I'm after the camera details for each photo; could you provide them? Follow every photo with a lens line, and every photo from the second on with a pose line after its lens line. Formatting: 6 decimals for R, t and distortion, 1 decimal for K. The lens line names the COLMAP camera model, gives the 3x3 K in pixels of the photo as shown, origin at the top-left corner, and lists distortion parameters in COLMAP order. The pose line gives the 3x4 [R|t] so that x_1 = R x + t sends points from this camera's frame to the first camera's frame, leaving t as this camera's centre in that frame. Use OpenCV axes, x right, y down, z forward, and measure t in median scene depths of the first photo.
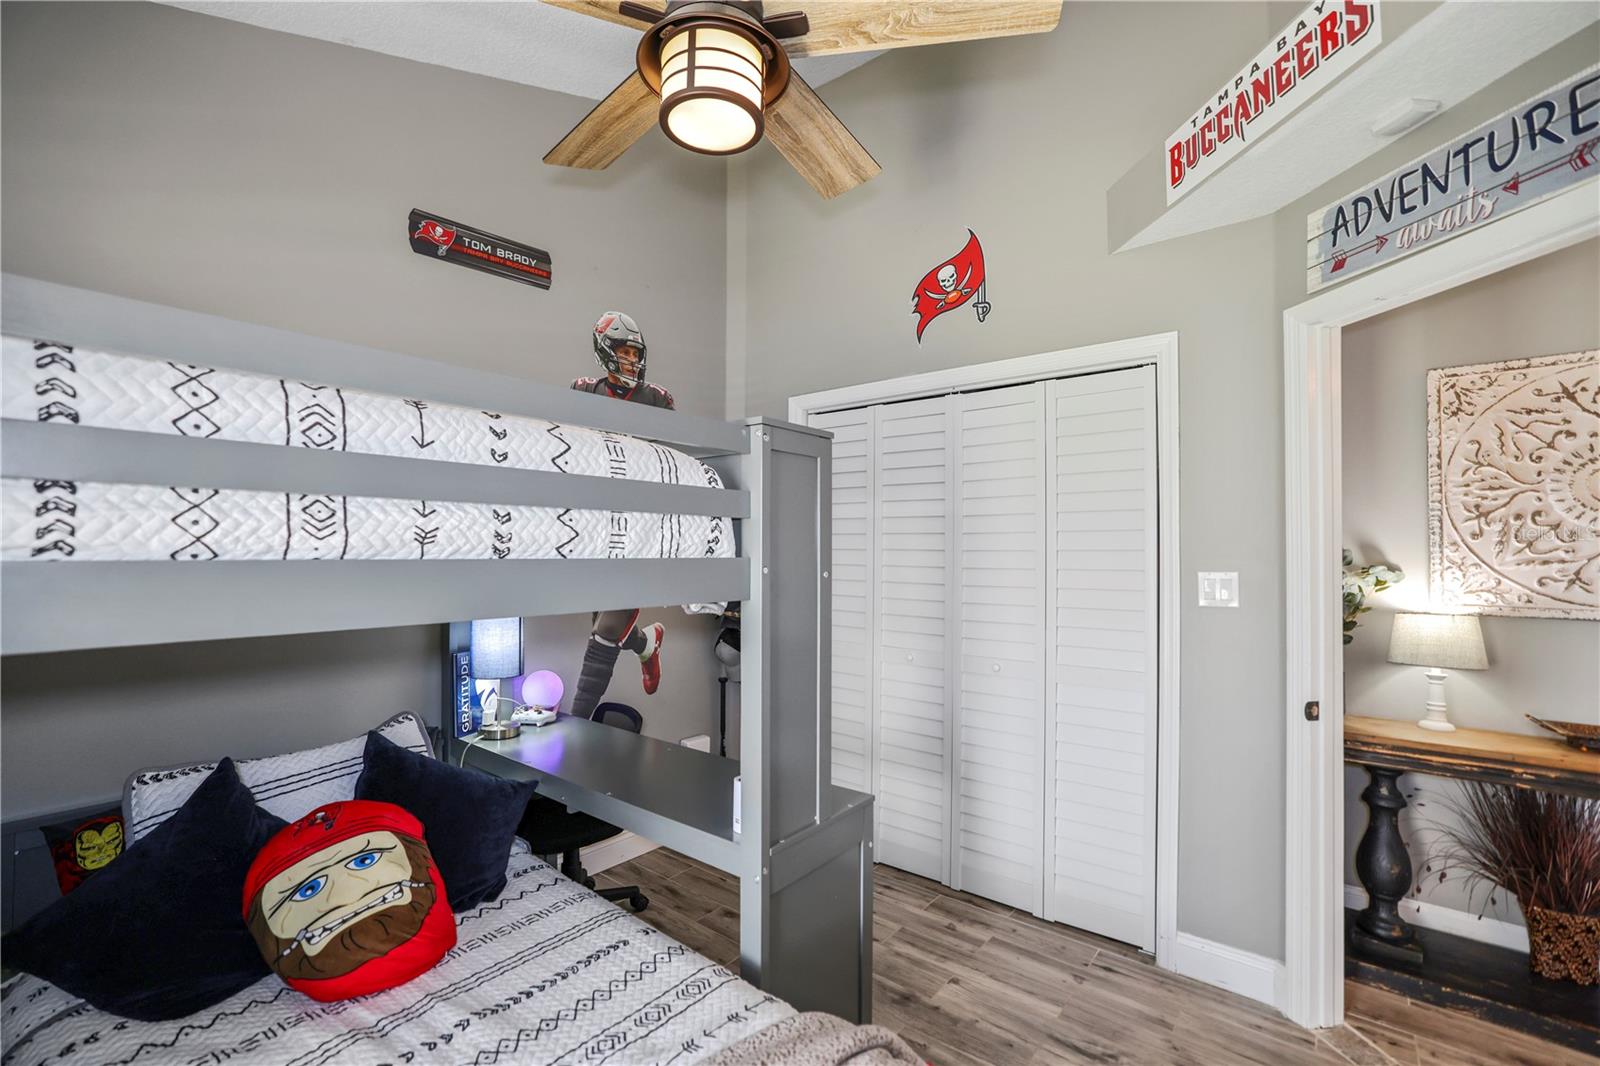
lens RADIAL K [[679.7, 0, 791.1], [0, 679.7, 538.0], [0, 0, 1]] dist [-0.026725, 0.004275]
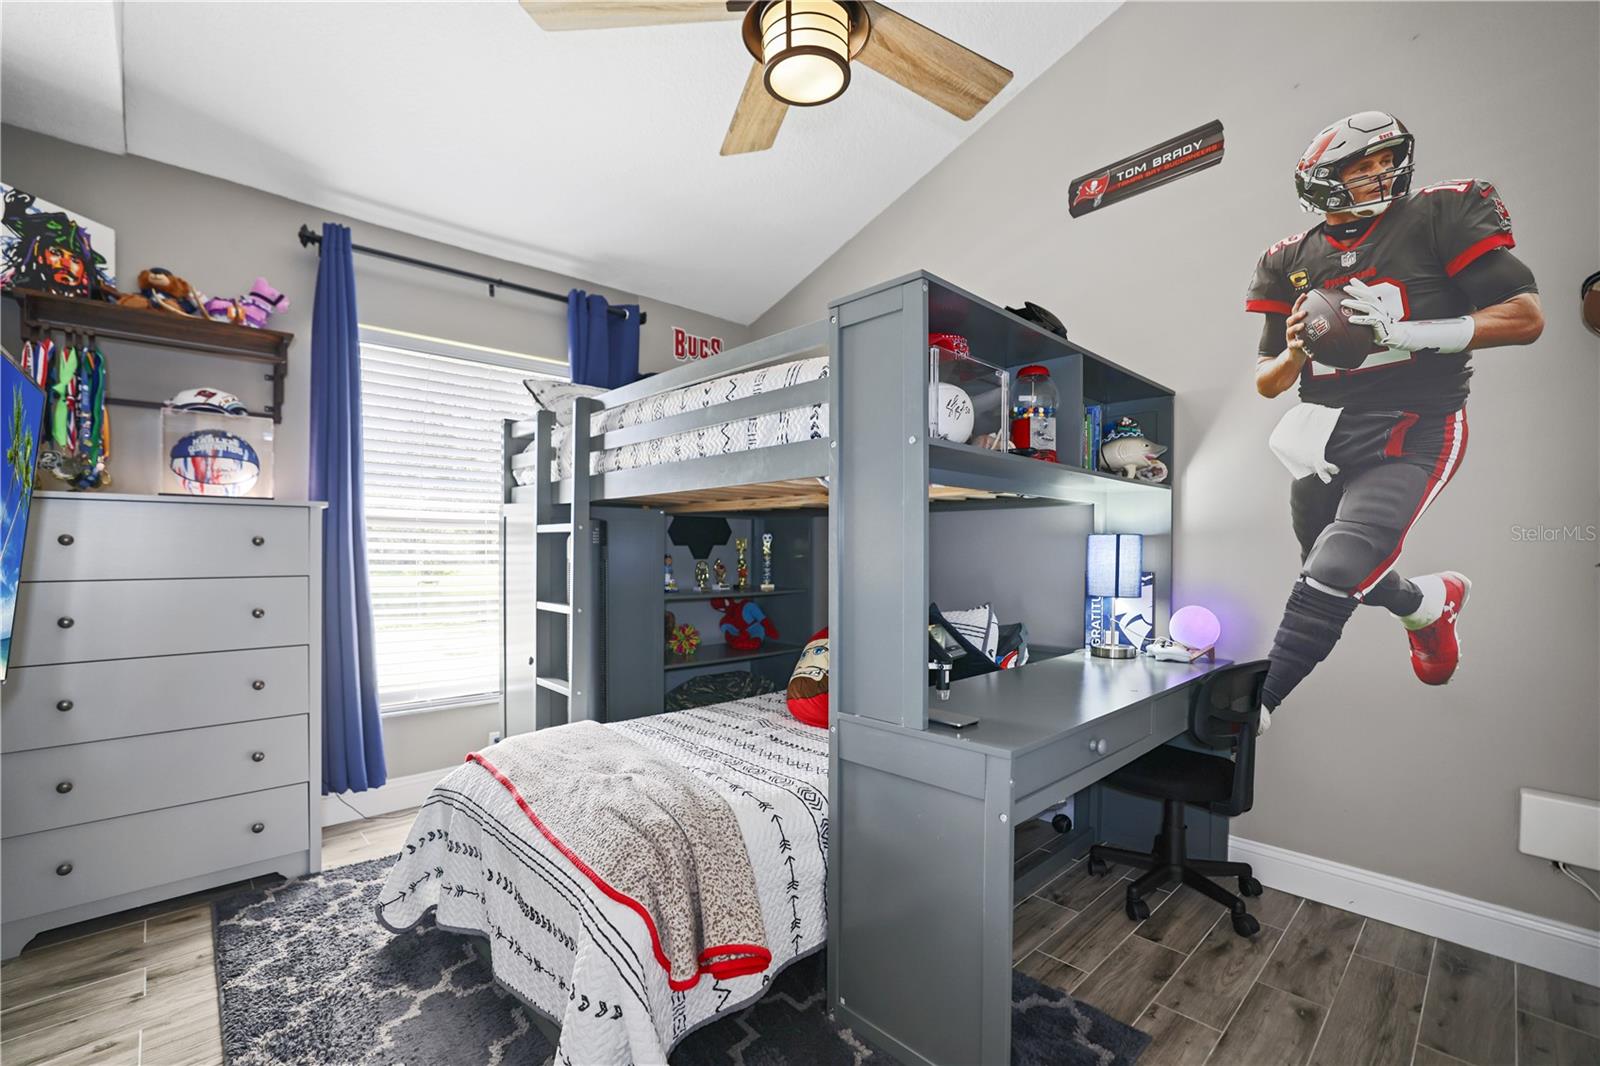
lens RADIAL K [[679.7, 0, 790.4], [0, 679.7, 547.6], [0, 0, 1]] dist [-0.026725, 0.004275]
pose [[-0.119705, -0.005484, -0.992794, 0.504871], [0.016436, 0.999837, -0.007504, 0.106610], [0.992673, -0.017215, -0.119595, 0.526506]]
